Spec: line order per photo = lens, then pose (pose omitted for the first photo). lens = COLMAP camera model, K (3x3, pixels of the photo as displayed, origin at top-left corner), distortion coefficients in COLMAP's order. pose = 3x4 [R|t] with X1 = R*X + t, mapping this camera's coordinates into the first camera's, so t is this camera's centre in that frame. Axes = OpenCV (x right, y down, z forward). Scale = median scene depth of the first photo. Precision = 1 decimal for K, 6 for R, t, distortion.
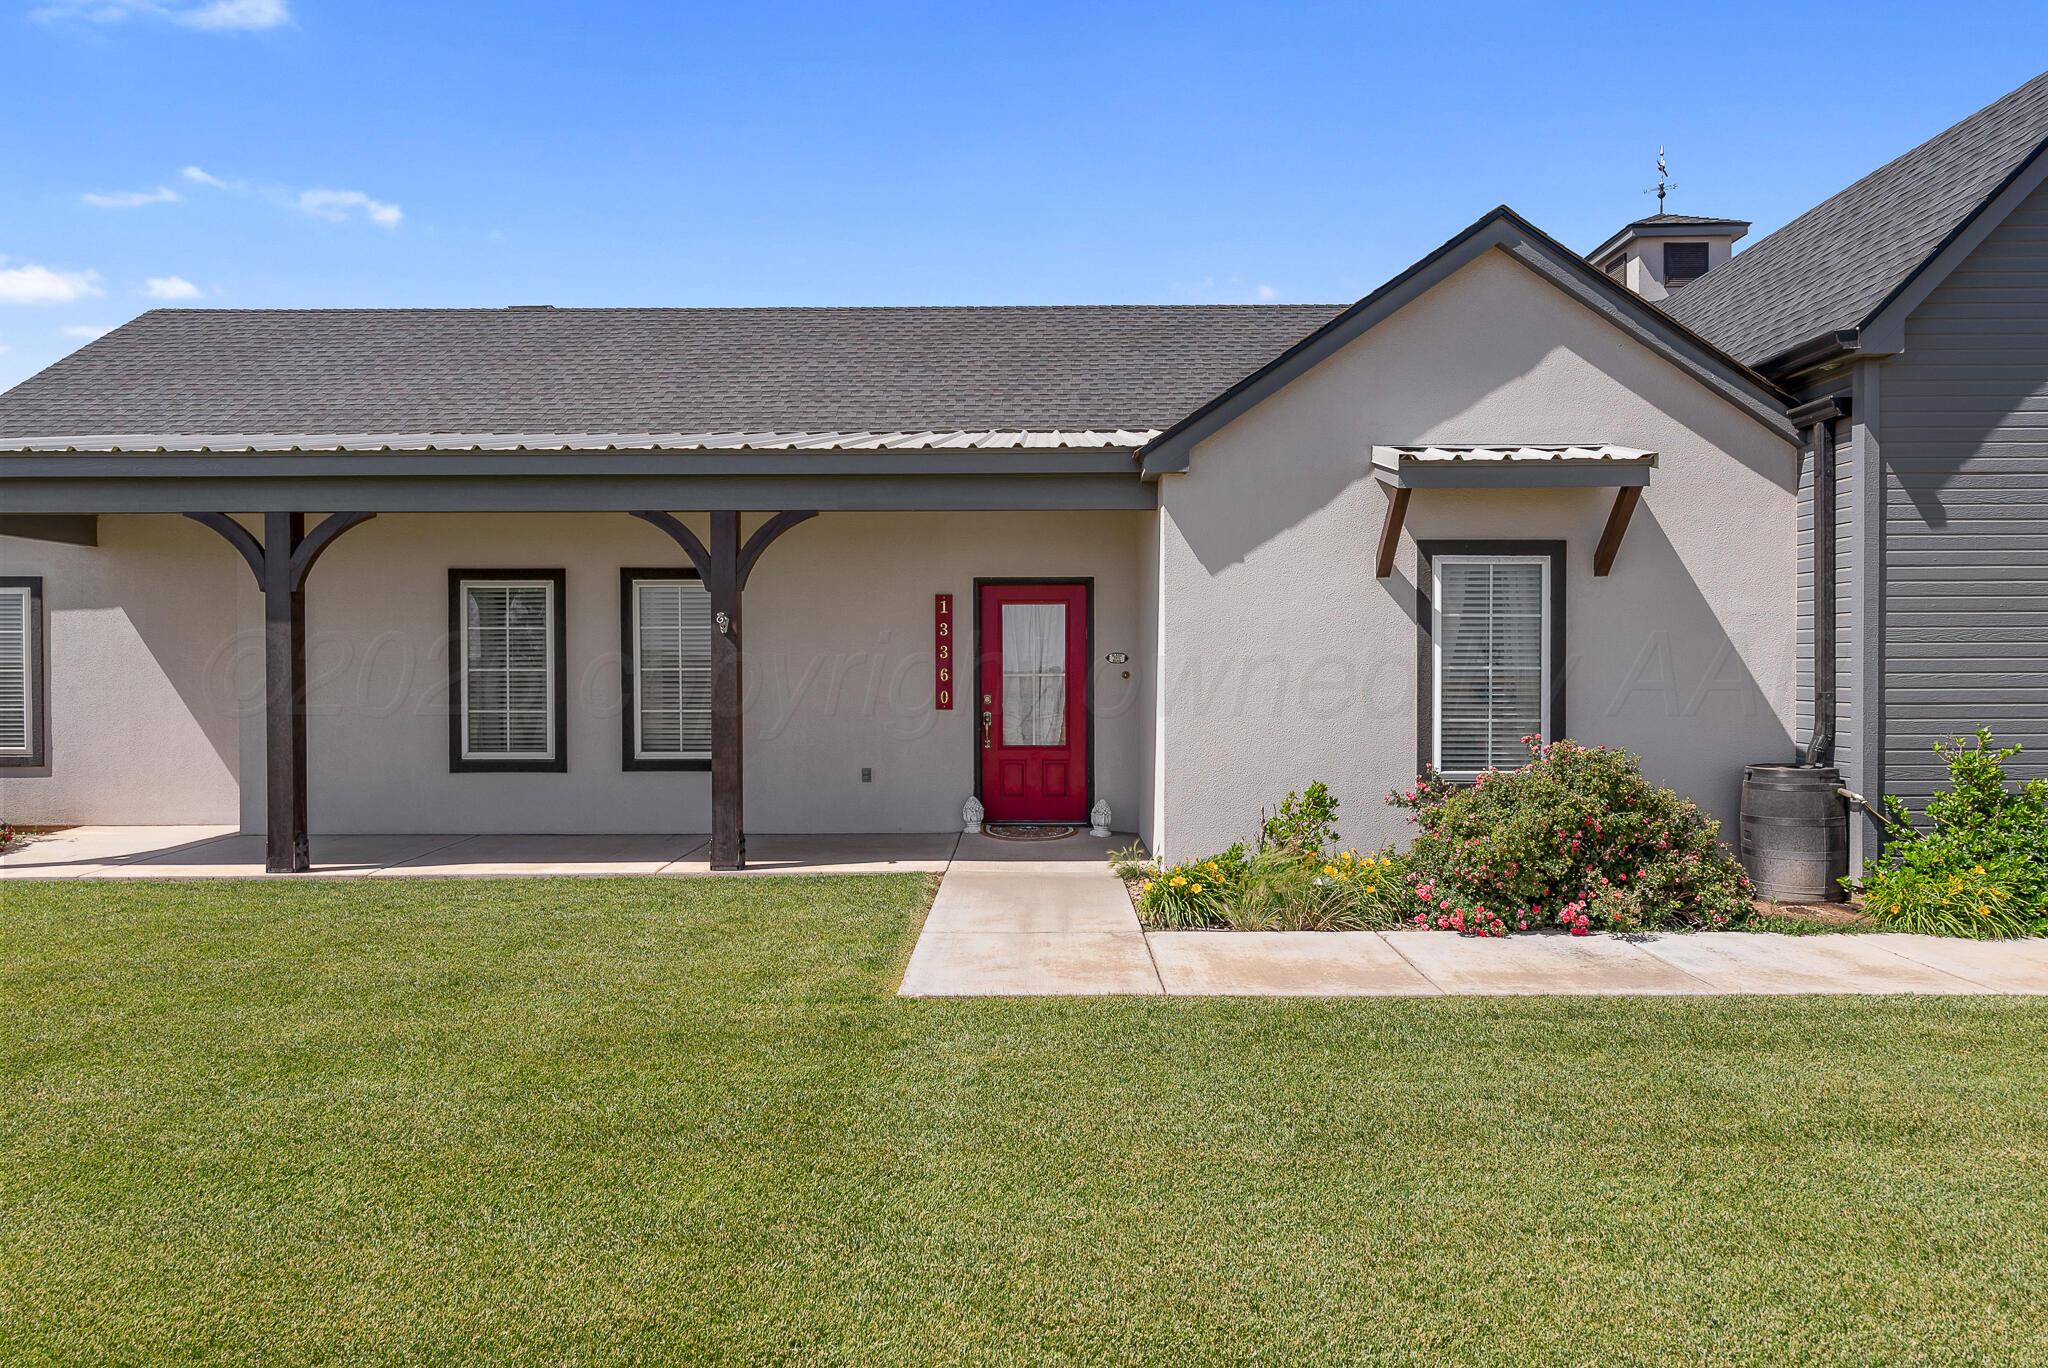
lens RADIAL K [[1252.6, 0, 1024.0], [0, 1252.6, 684.0], [0, 0, 1]] dist [-0.003454, -0.001038]
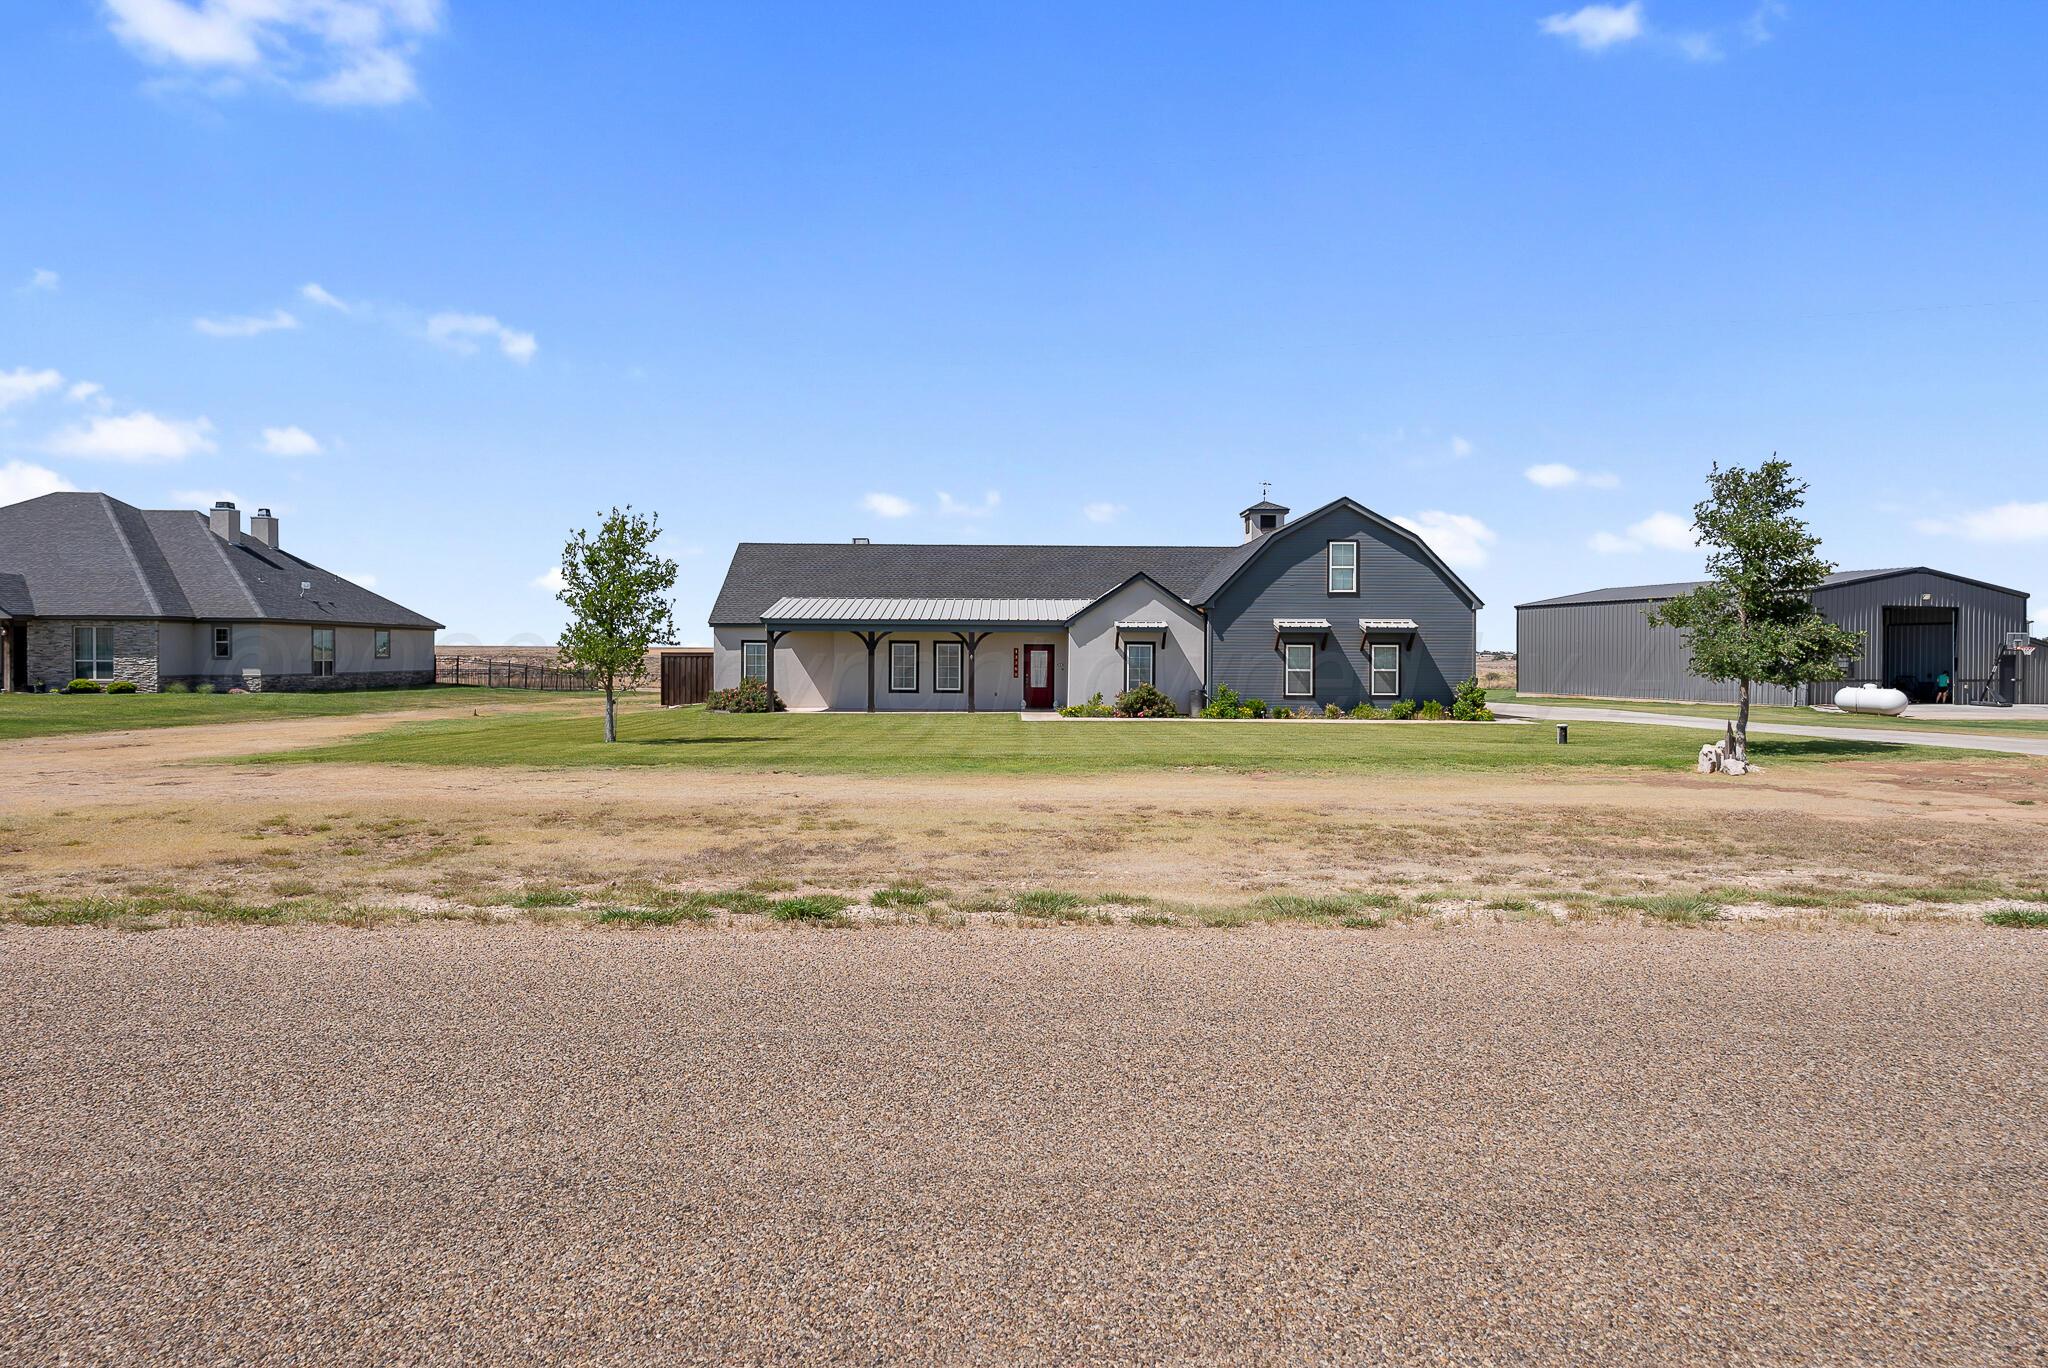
lens RADIAL K [[1182.8, 0, 1024.0], [0, 1182.8, 684.0], [0, 0, 1]] dist [0.000395, 0.000047]
pose [[0.999748, 0.007734, 0.021063, -0.145190], [-0.008025, 0.999873, 0.013737, -0.012728], [-0.020955, -0.013902, 0.999684, -3.333613]]
